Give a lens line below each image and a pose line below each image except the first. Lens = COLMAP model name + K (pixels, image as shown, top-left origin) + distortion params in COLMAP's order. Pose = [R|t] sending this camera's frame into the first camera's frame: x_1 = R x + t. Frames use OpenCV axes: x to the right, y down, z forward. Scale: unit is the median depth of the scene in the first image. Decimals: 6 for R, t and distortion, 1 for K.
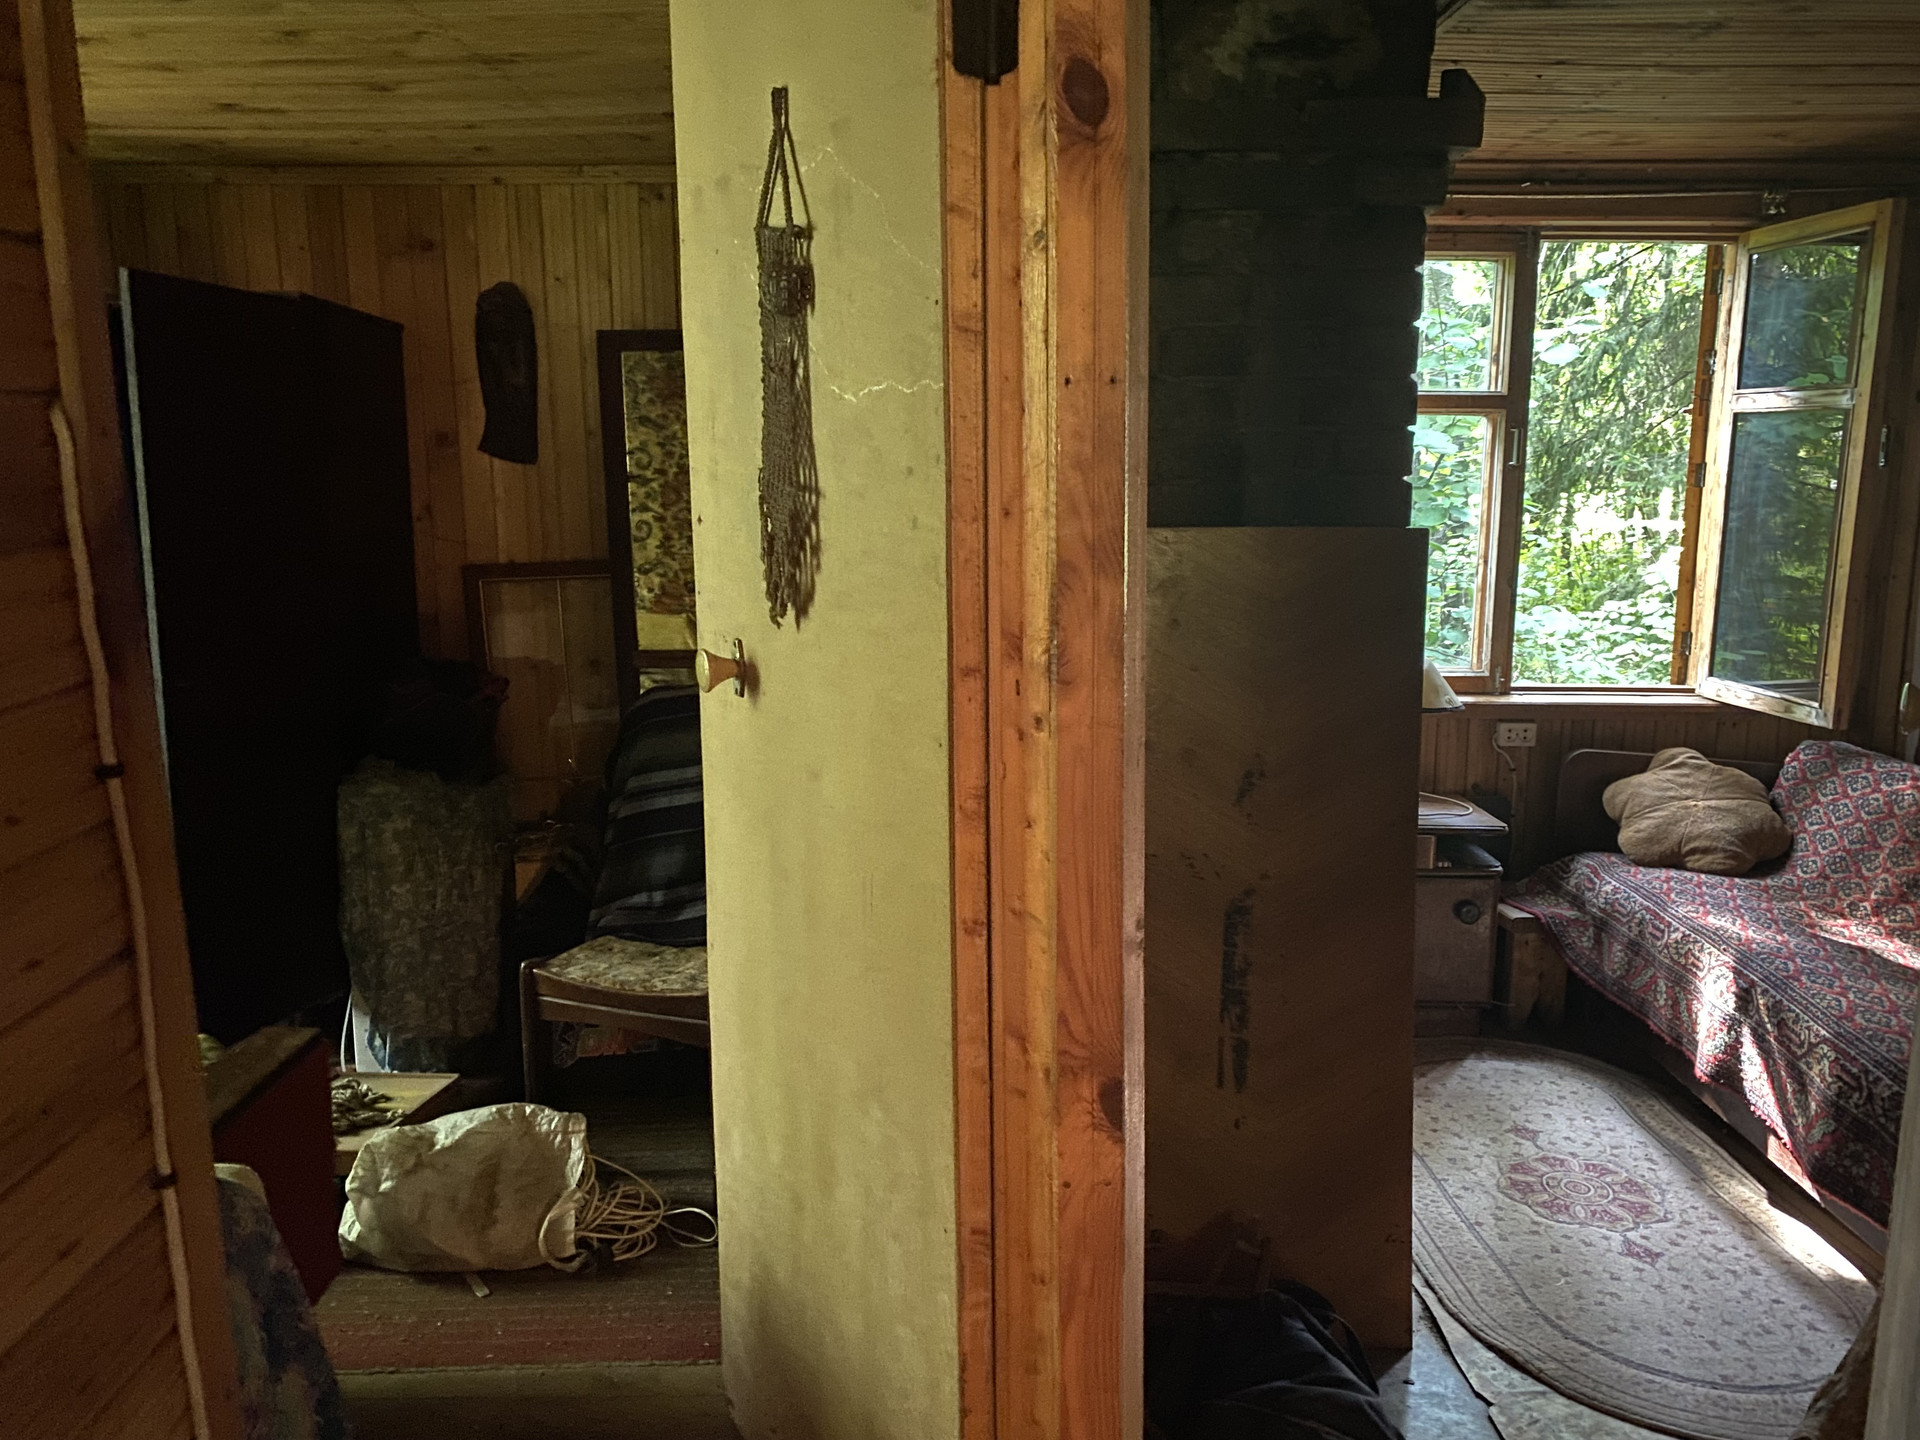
lens RADIAL K [[1435.1, 0, 984.7], [0, 1435.1, 722.4], [0, 0, 1]] dist [0.041549, -0.062860]
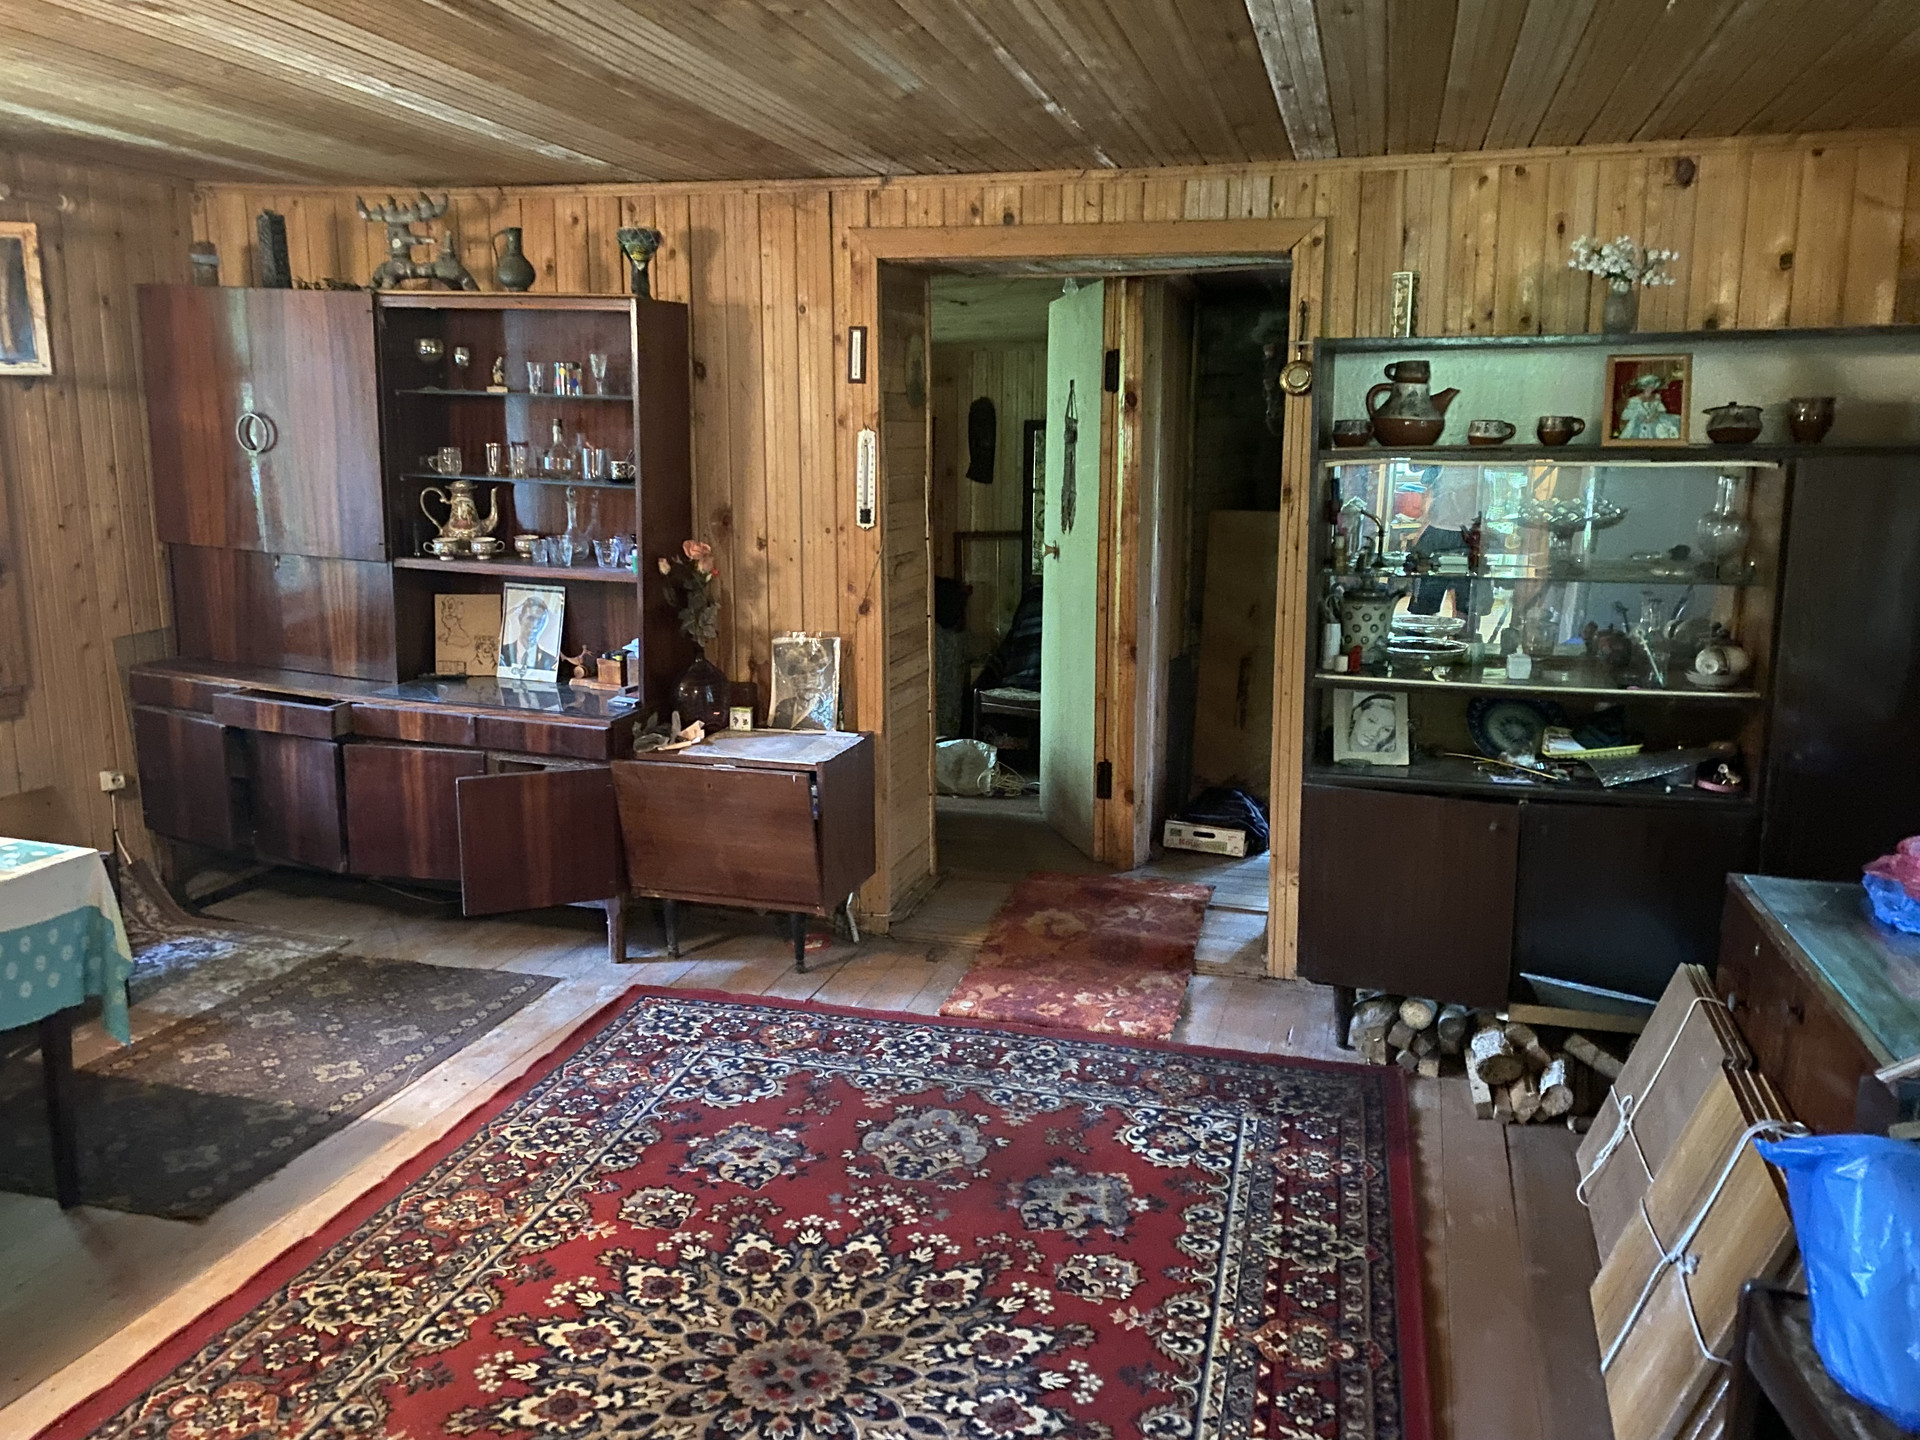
lens RADIAL K [[1435.1, 0, 984.7], [0, 1435.1, 722.4], [0, 0, 1]] dist [0.041549, -0.062860]
pose [[0.957982, 0.061554, -0.280147, 0.422486], [-0.065501, 0.997841, -0.004739, 0.262684], [0.279250, 0.022890, 0.959946, -1.481836]]
